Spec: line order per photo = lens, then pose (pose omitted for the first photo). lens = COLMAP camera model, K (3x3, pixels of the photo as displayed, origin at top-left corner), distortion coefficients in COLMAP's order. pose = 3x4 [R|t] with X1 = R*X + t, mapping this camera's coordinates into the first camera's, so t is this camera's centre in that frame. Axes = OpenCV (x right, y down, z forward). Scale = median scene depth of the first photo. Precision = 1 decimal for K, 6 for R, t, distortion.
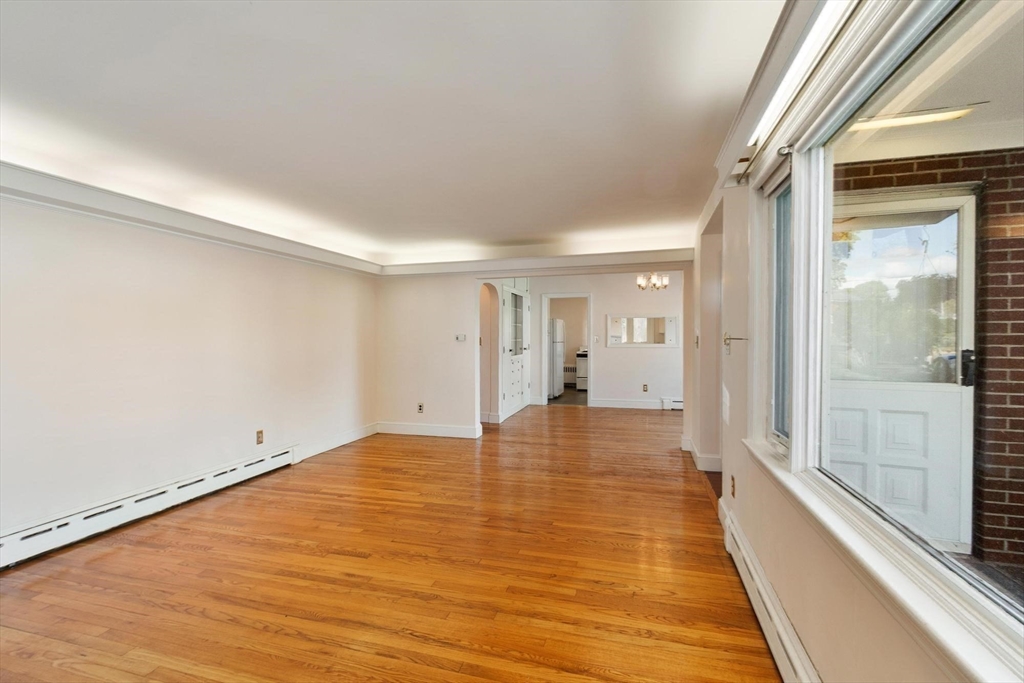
lens RADIAL K [[447.6, 0, 502.9], [0, 447.6, 345.6], [0, 0, 1]] dist [-0.000298, 0.000232]
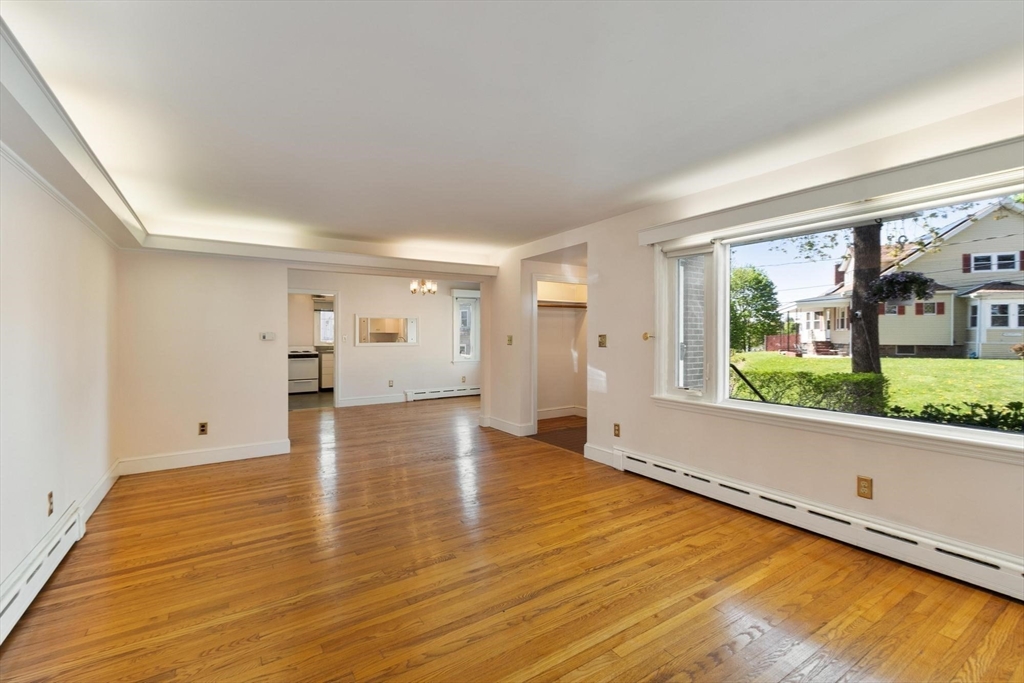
lens RADIAL K [[447.6, 0, 506.7], [0, 447.6, 343.0], [0, 0, 1]] dist [-0.000298, 0.000232]
pose [[0.658294, -0.009984, 0.752695, -0.678271], [0.012349, 0.999921, 0.002464, -0.002368], [-0.752660, 0.007673, 0.658365, 0.178177]]
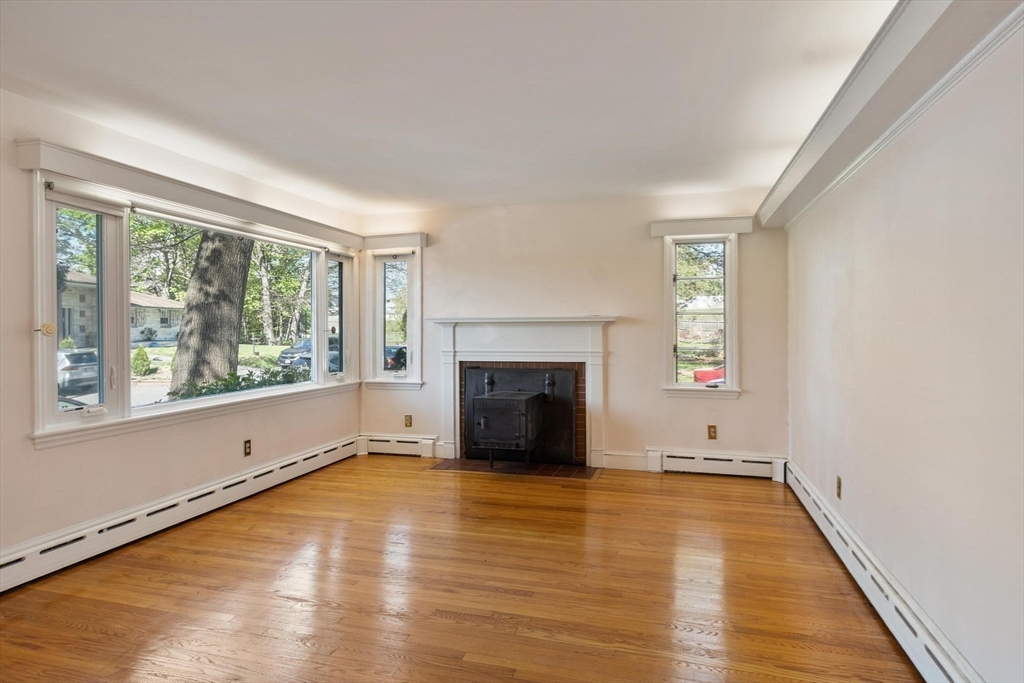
lens RADIAL K [[595.7, 0, 519.8], [0, 595.7, 331.3], [0, 0, 1]] dist [0.006254, 0.000825]
pose [[-0.999807, 0.011694, -0.015797, -0.305885], [0.011321, 0.999659, 0.023519, -0.019202], [0.016067, 0.023336, -0.999599, 1.408393]]
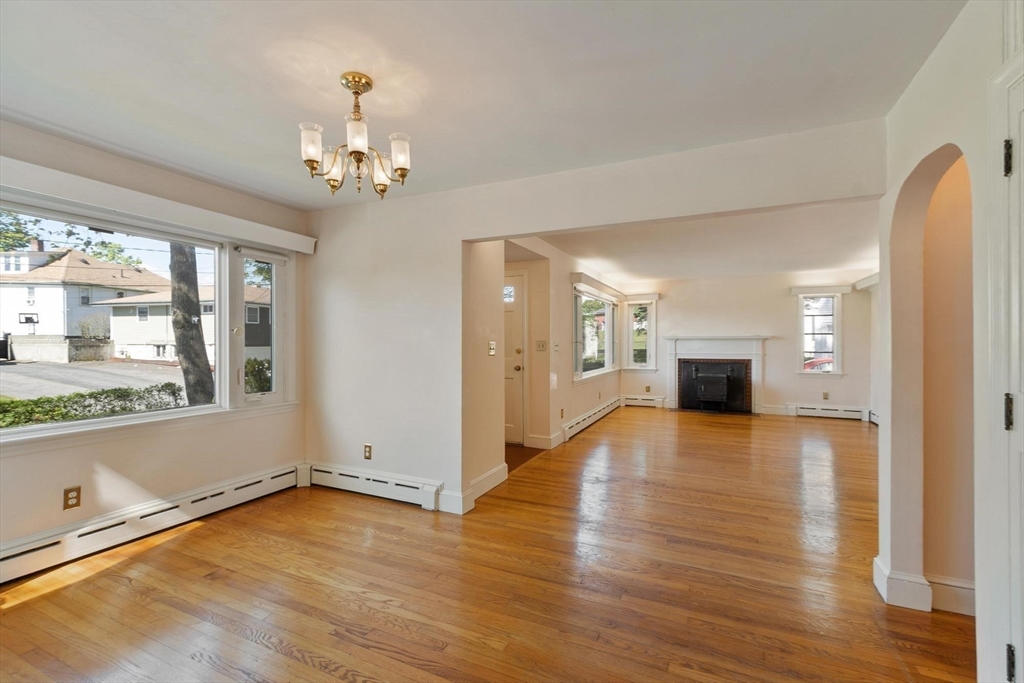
lens RADIAL K [[447.6, 0, 517.9], [0, 447.6, 342.0], [0, 0, 1]] dist [-0.000298, 0.000232]
pose [[-0.988860, 0.007945, 0.148637, 0.280893], [0.010801, 0.999772, 0.018422, -0.040037], [-0.148457, 0.019823, -0.988720, 2.205673]]
